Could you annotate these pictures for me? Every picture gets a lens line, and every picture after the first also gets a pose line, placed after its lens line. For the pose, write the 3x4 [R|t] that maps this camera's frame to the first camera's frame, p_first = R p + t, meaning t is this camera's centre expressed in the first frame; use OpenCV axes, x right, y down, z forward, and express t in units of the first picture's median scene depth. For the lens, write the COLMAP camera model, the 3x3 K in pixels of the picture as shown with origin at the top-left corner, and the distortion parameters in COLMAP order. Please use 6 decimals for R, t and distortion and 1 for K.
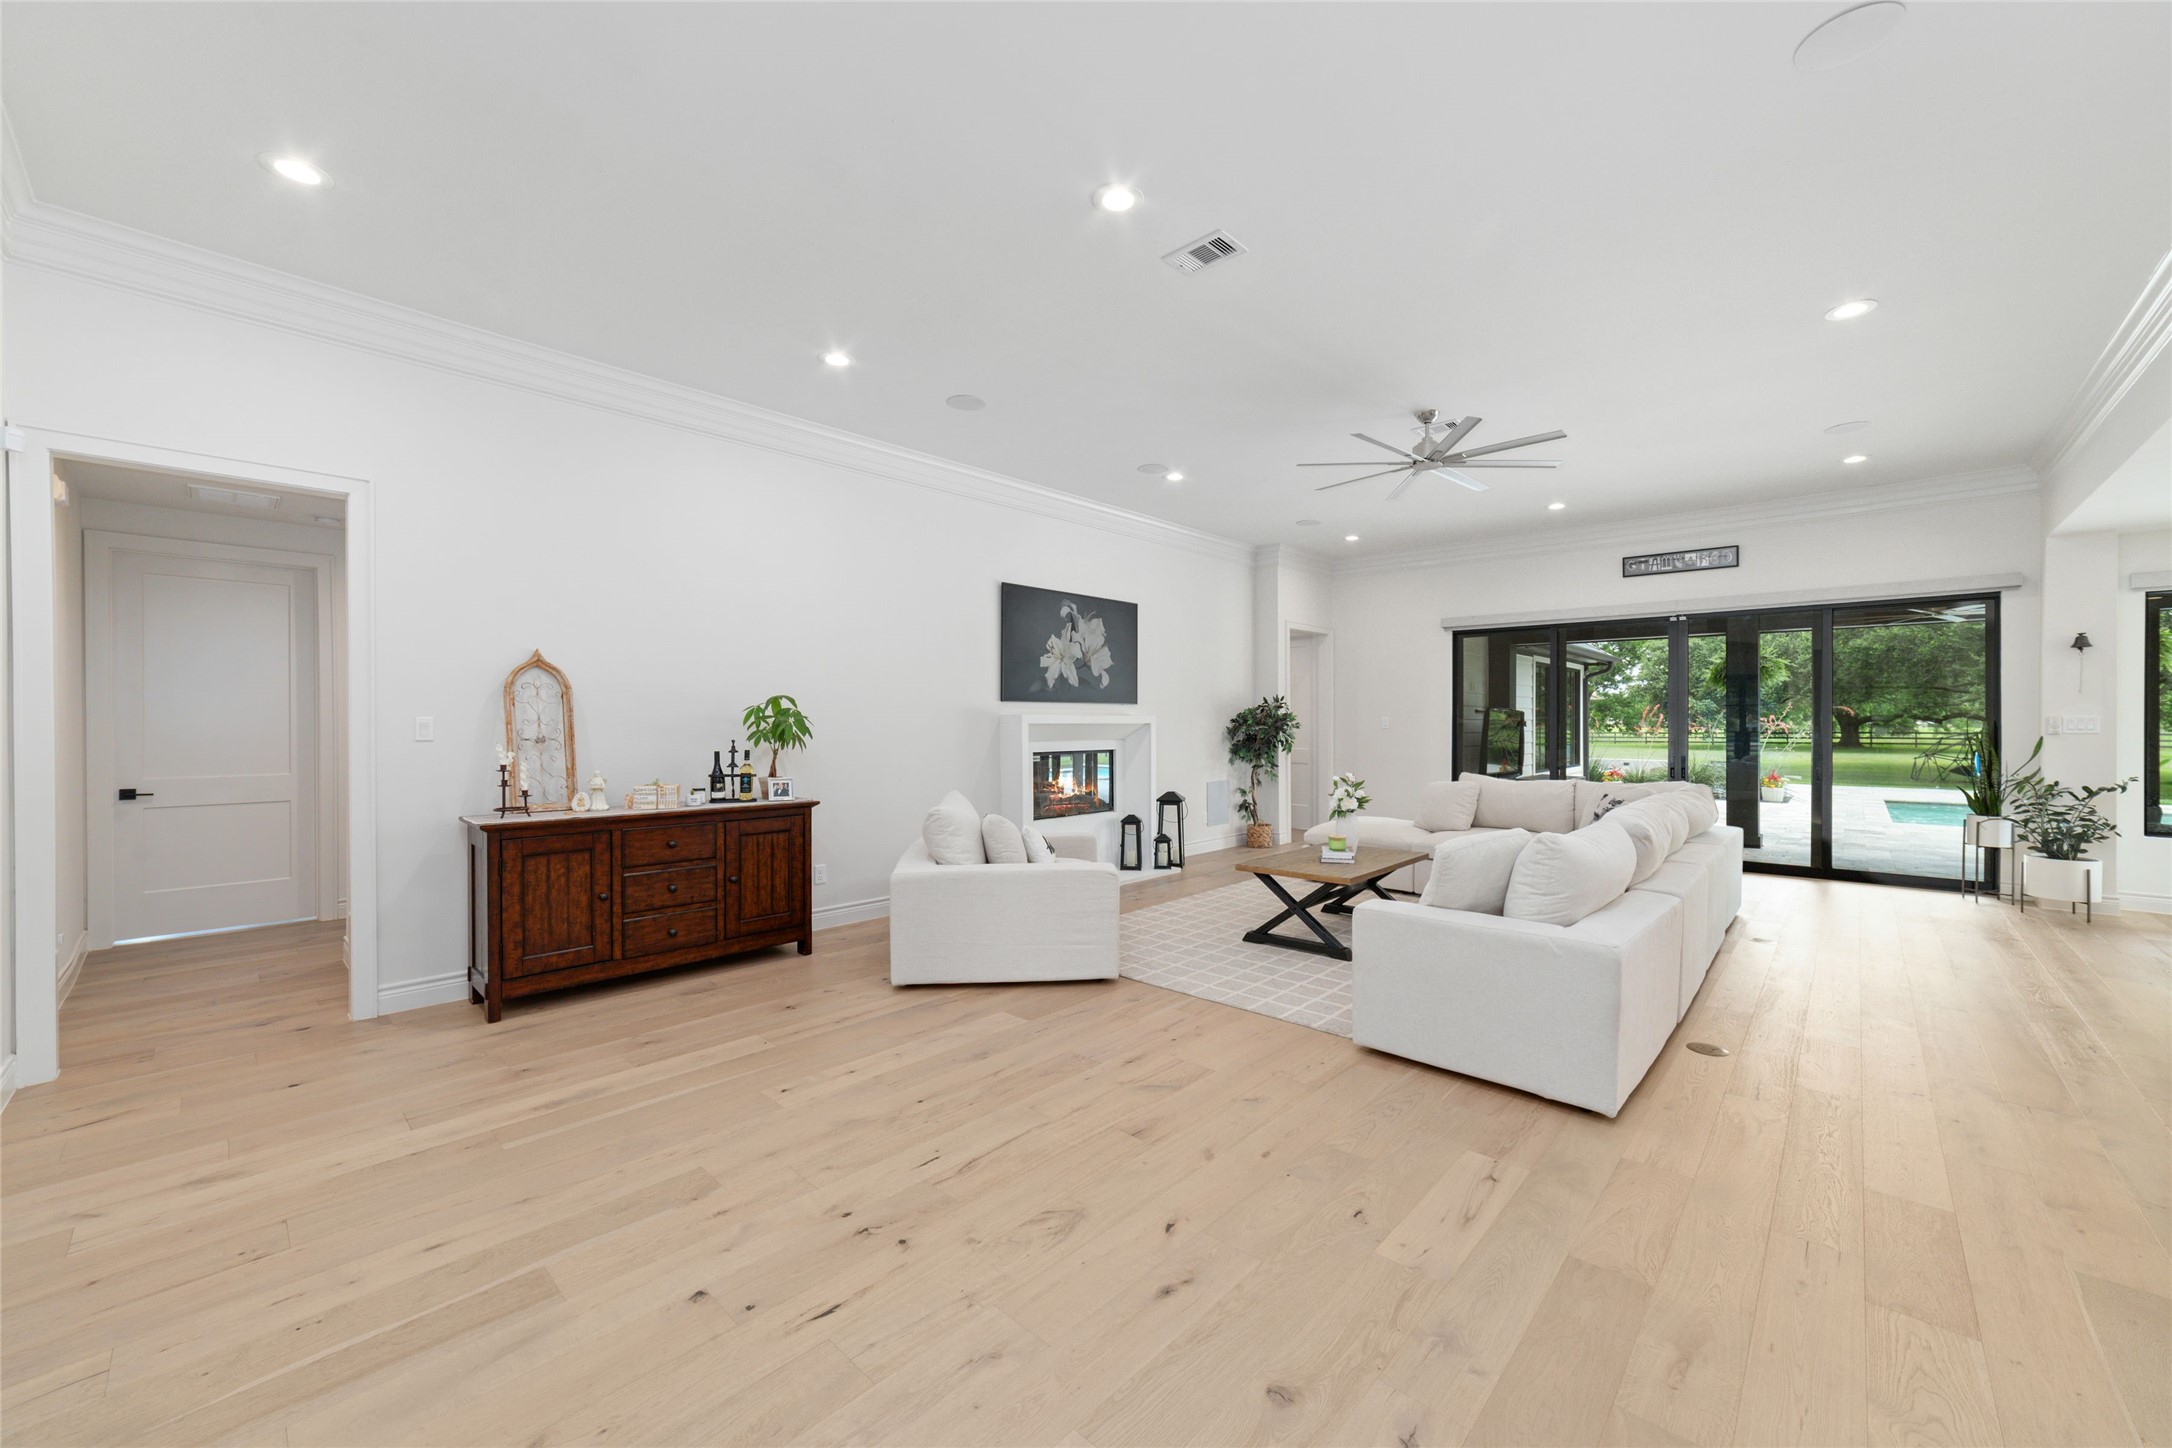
lens RADIAL K [[832.4, 0, 1080.2], [0, 832.4, 728.0], [0, 0, 1]] dist [-0.008276, 0.001044]
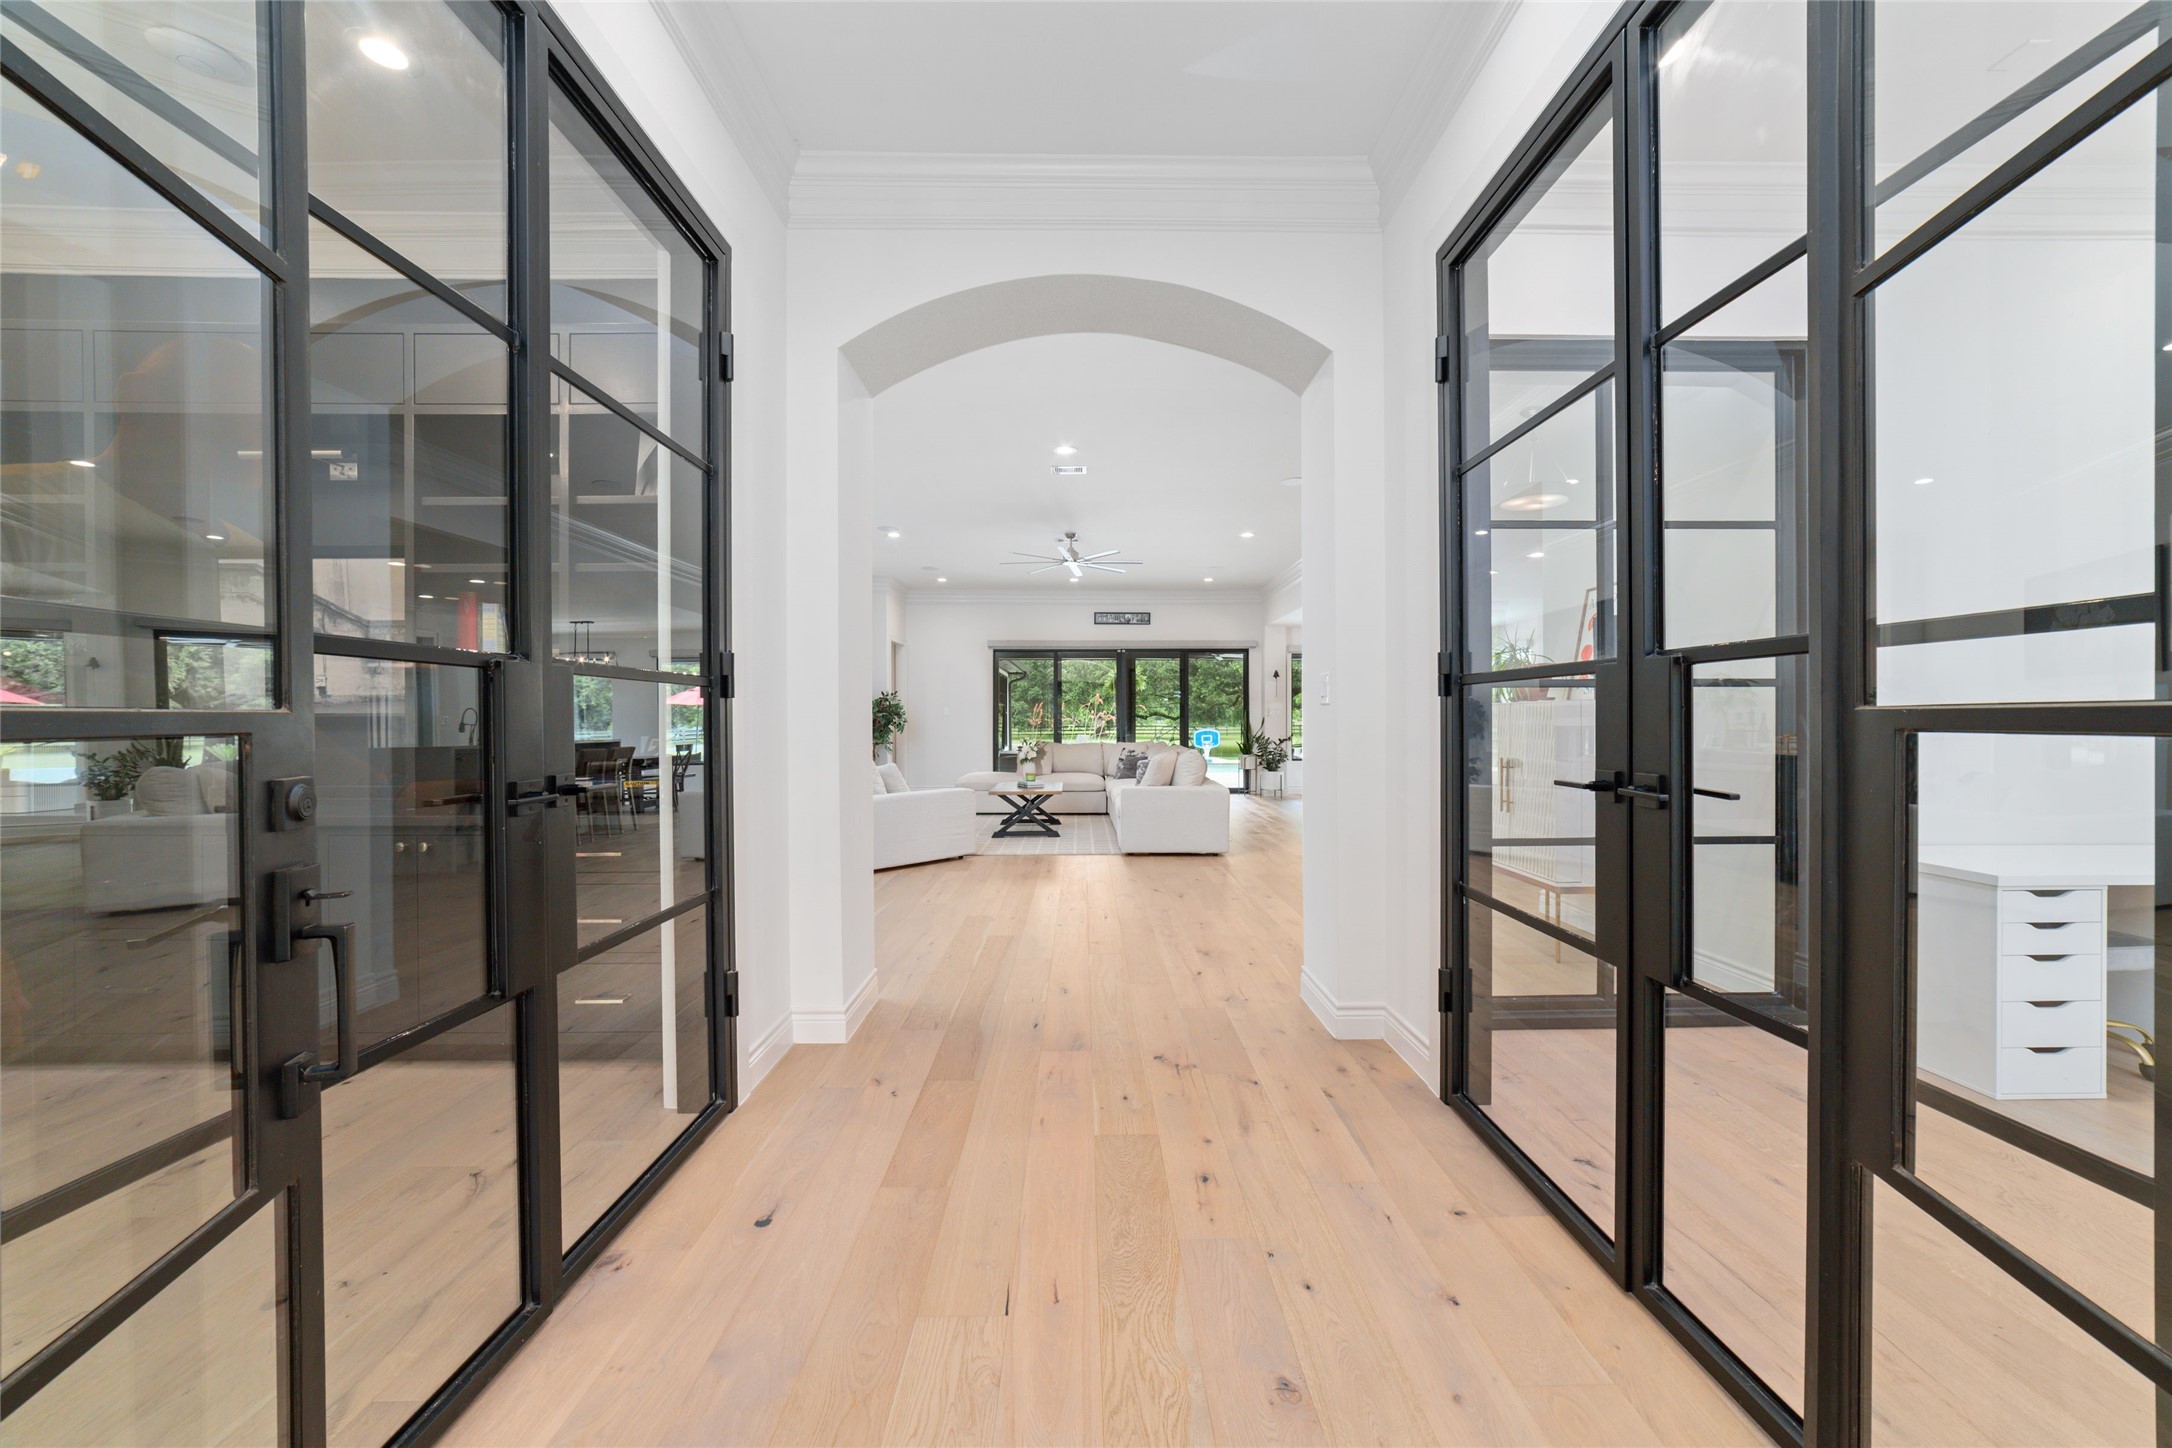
lens RADIAL K [[832.4, 0, 1090.3], [0, 832.4, 730.5], [0, 0, 1]] dist [-0.008276, 0.001044]
pose [[0.729194, -0.010802, 0.684222, -0.617608], [0.009160, 0.999940, 0.006025, 0.027437], [-0.684246, 0.001875, 0.729249, -0.266850]]
